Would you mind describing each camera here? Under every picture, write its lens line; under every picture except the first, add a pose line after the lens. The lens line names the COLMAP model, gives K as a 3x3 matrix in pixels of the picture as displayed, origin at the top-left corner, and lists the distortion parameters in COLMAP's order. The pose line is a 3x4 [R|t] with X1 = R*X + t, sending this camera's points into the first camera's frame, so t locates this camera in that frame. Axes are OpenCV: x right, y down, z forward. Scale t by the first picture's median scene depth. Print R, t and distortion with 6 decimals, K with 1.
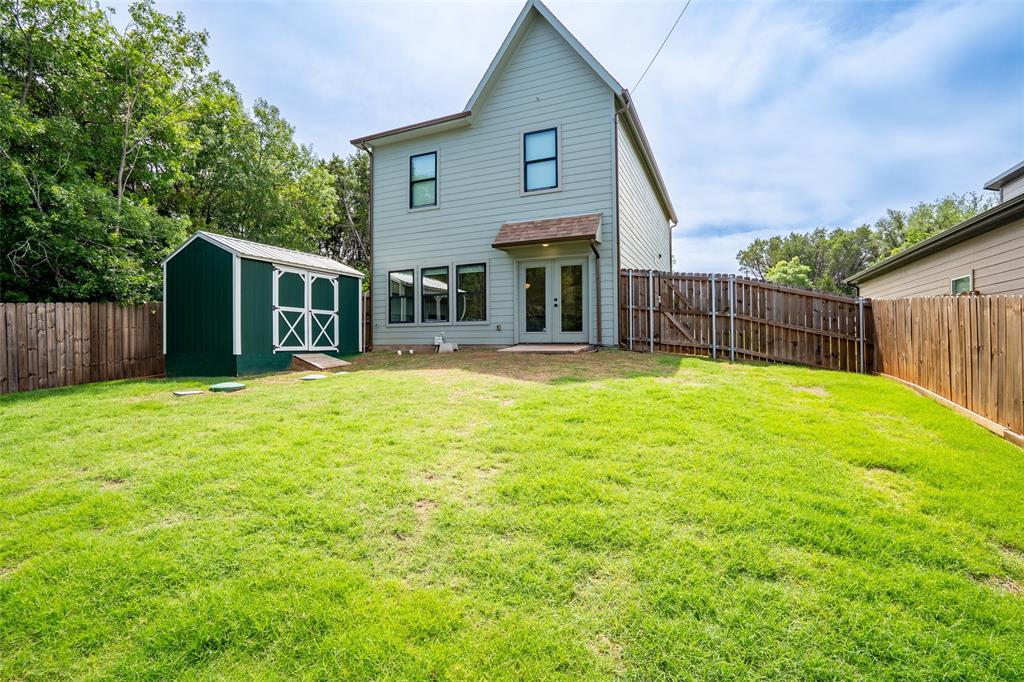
lens RADIAL K [[478.2, 0, 512.0], [0, 478.2, 341.0], [0, 0, 1]] dist [-0.046347, 0.000998]
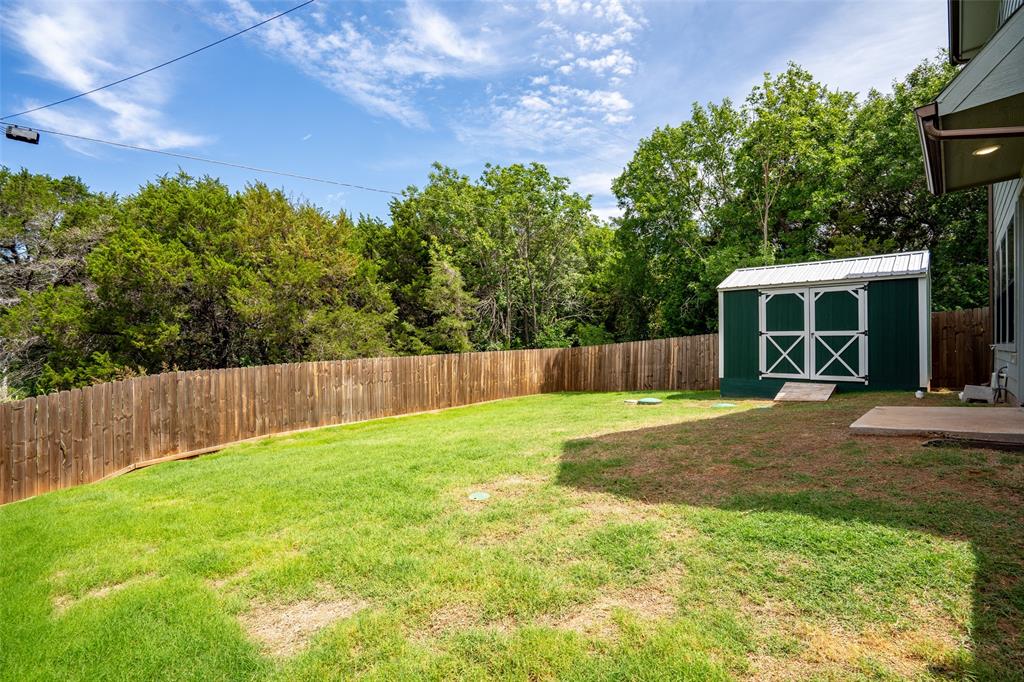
lens RADIAL K [[478.2, 0, 512.0], [0, 478.2, 341.0], [0, 0, 1]] dist [-0.046347, 0.000998]
pose [[-0.324520, -0.000822, -0.945878, 0.563295], [0.005816, 0.999979, -0.002865, -0.050986], [0.945861, -0.006431, -0.324509, 0.769831]]
